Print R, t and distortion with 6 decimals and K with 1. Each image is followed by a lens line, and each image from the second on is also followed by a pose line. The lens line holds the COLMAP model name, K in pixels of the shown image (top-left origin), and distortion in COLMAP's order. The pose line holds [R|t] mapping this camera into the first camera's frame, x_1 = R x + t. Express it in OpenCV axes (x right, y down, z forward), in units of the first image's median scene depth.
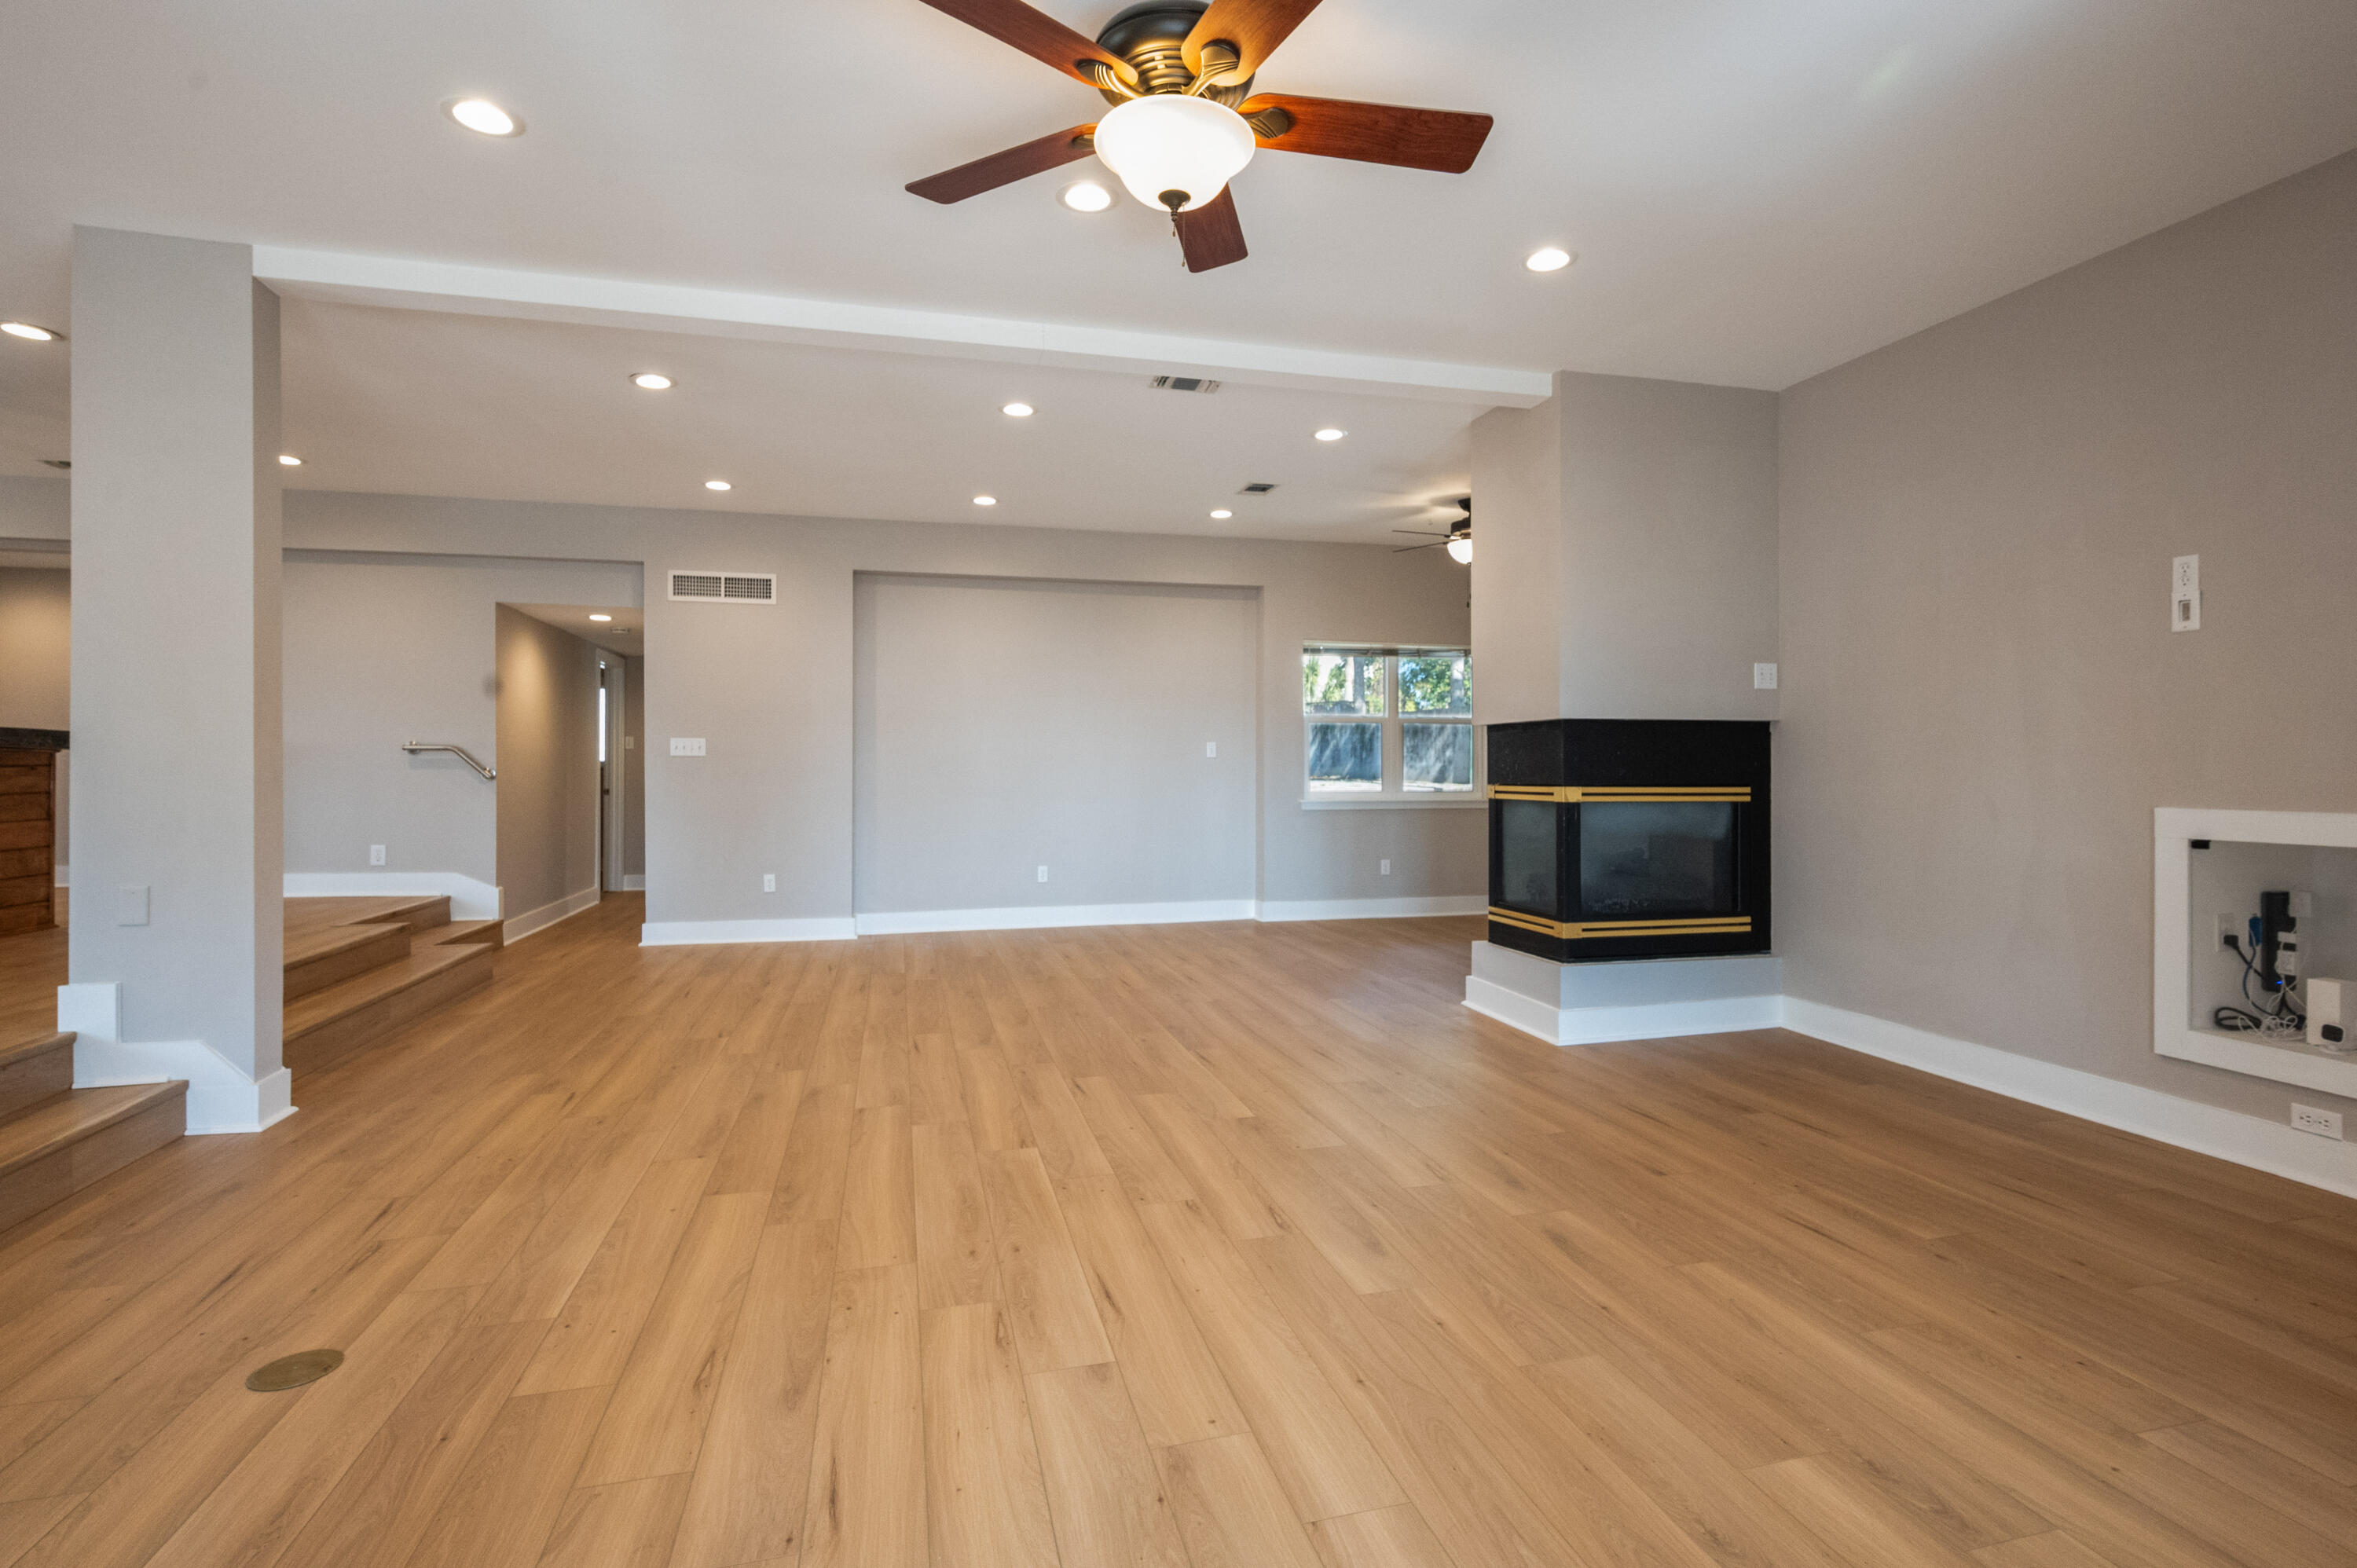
lens RADIAL K [[1092.0, 0, 1201.7], [0, 1092.0, 775.3], [0, 0, 1]] dist [0.001971, -0.000546]
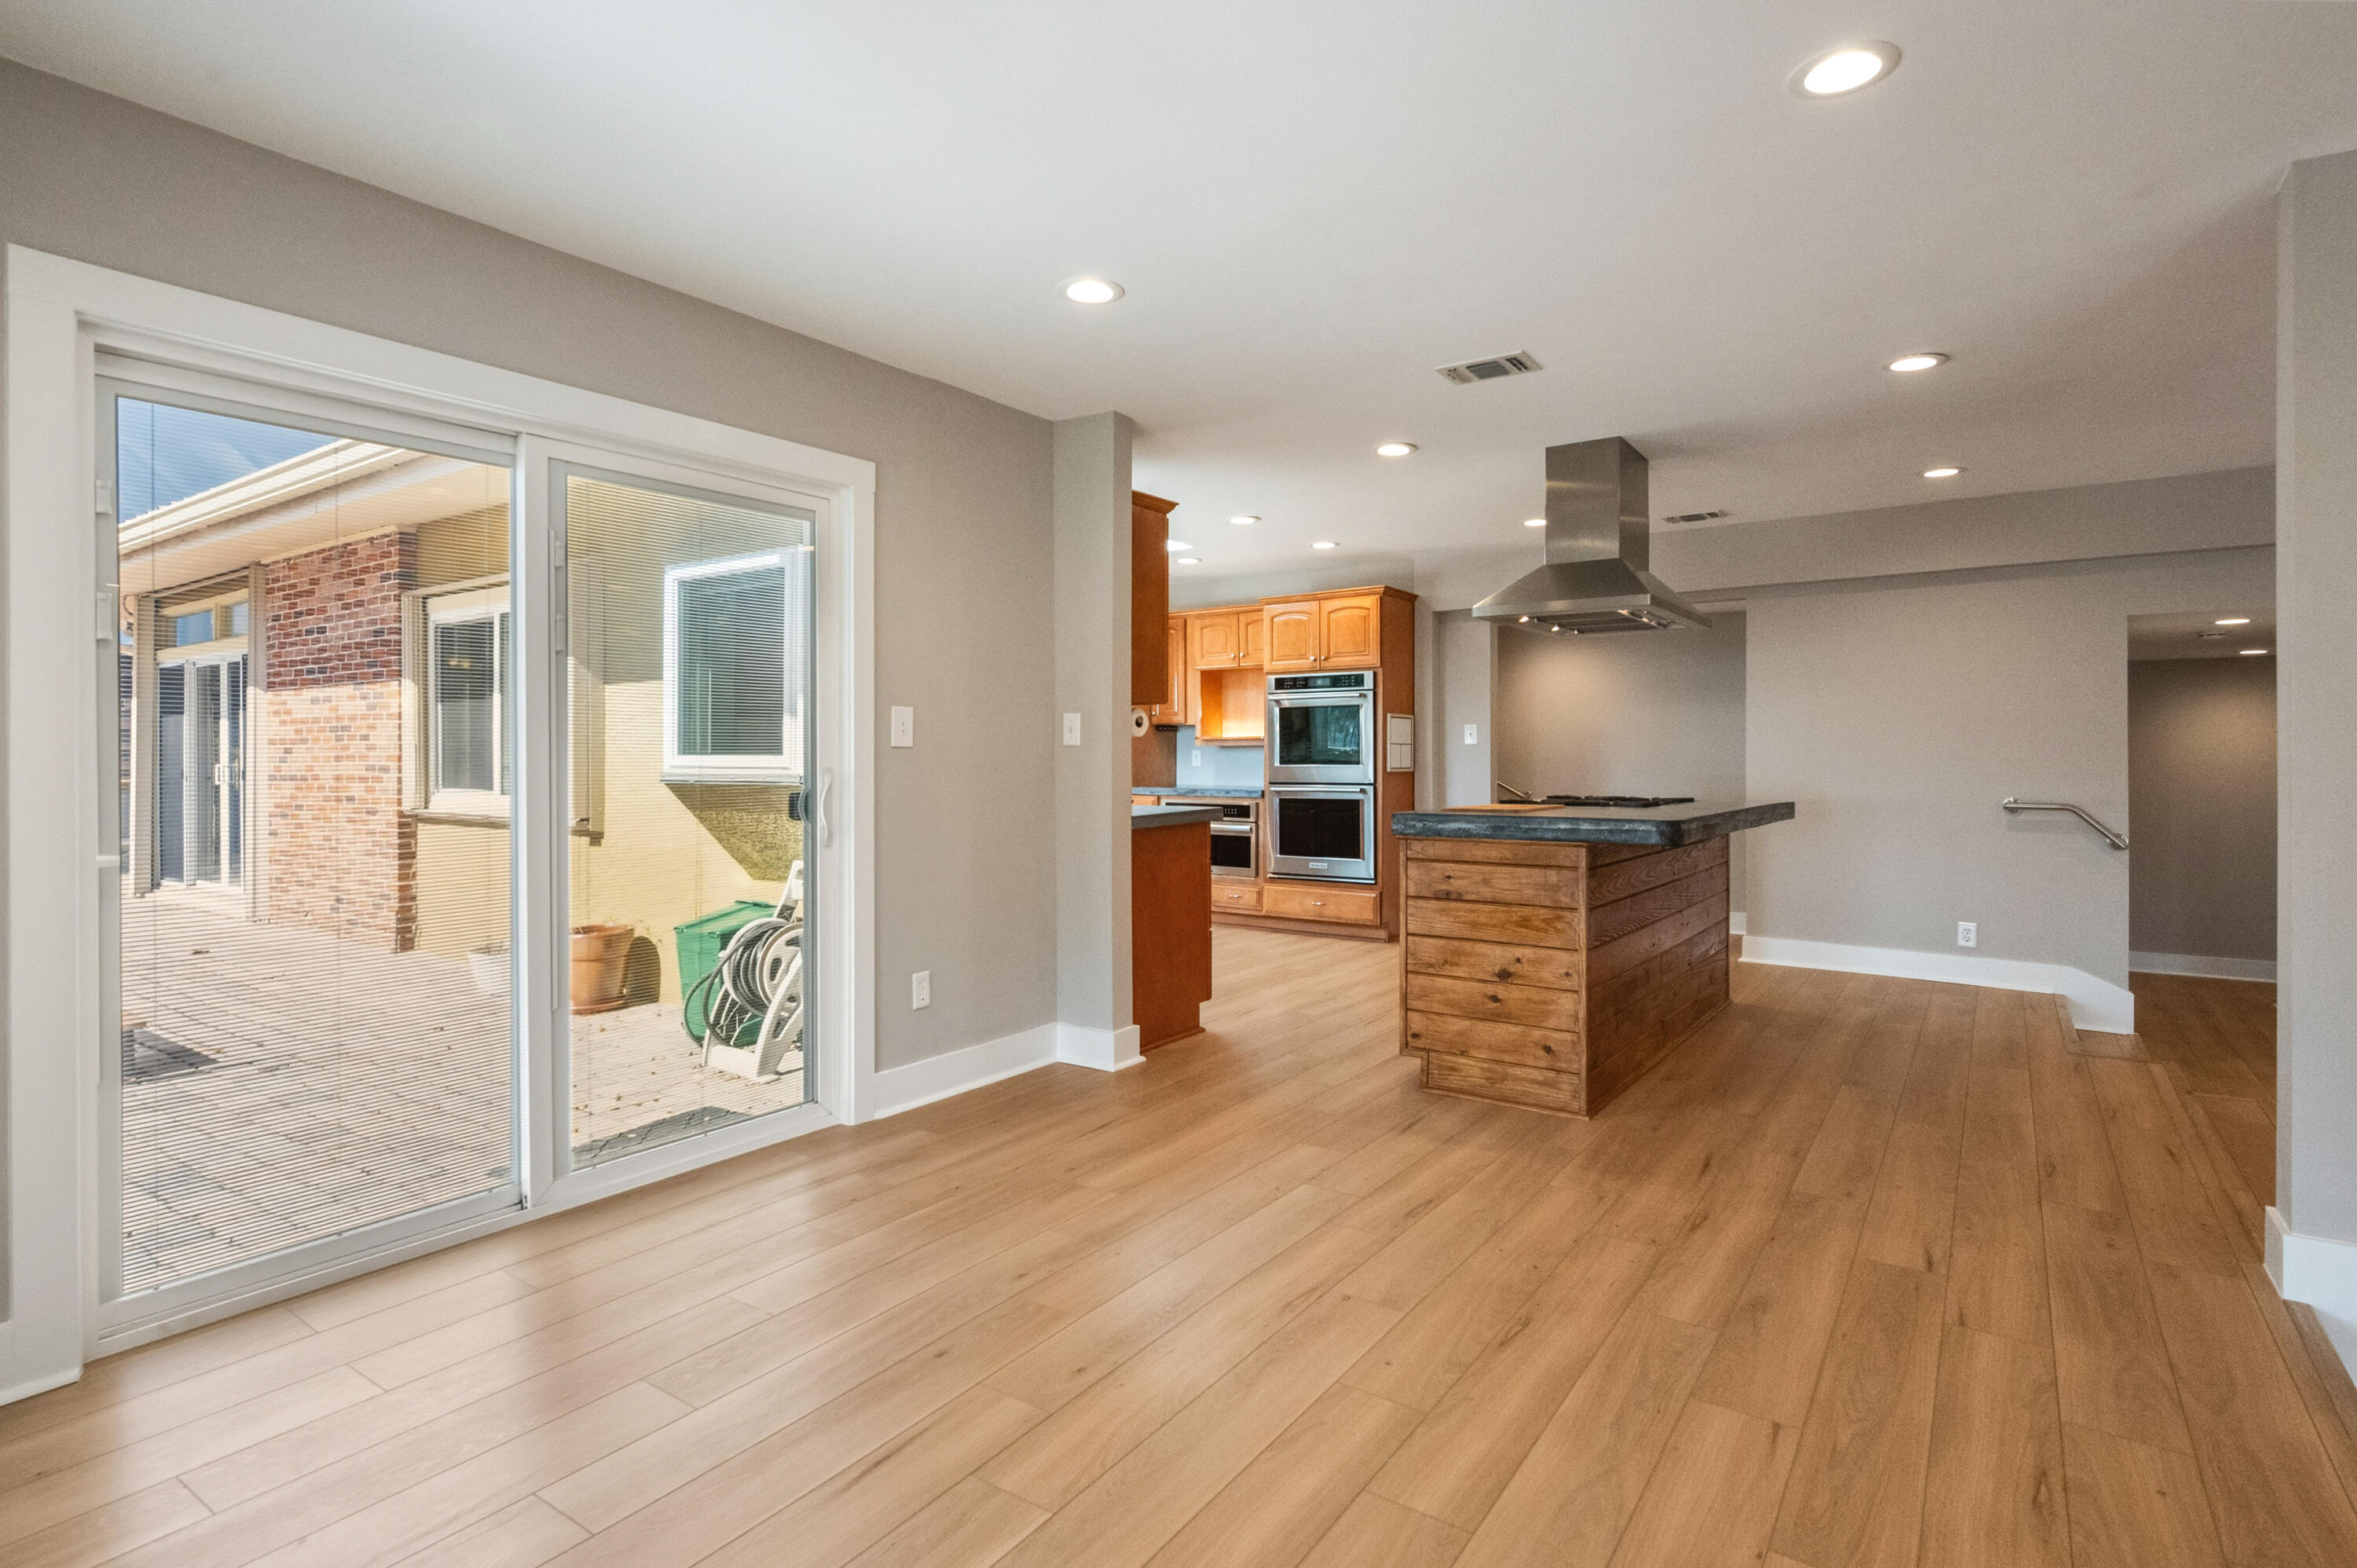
lens RADIAL K [[1167.6, 0, 1196.6], [0, 1167.6, 775.3], [0, 0, 1]] dist [0.000122, 0.002756]
pose [[0.640941, 0.010488, -0.767518, -0.771437], [-0.006045, 0.999945, 0.008616, -0.088936], [0.767566, -0.000882, 0.640969, -0.023950]]
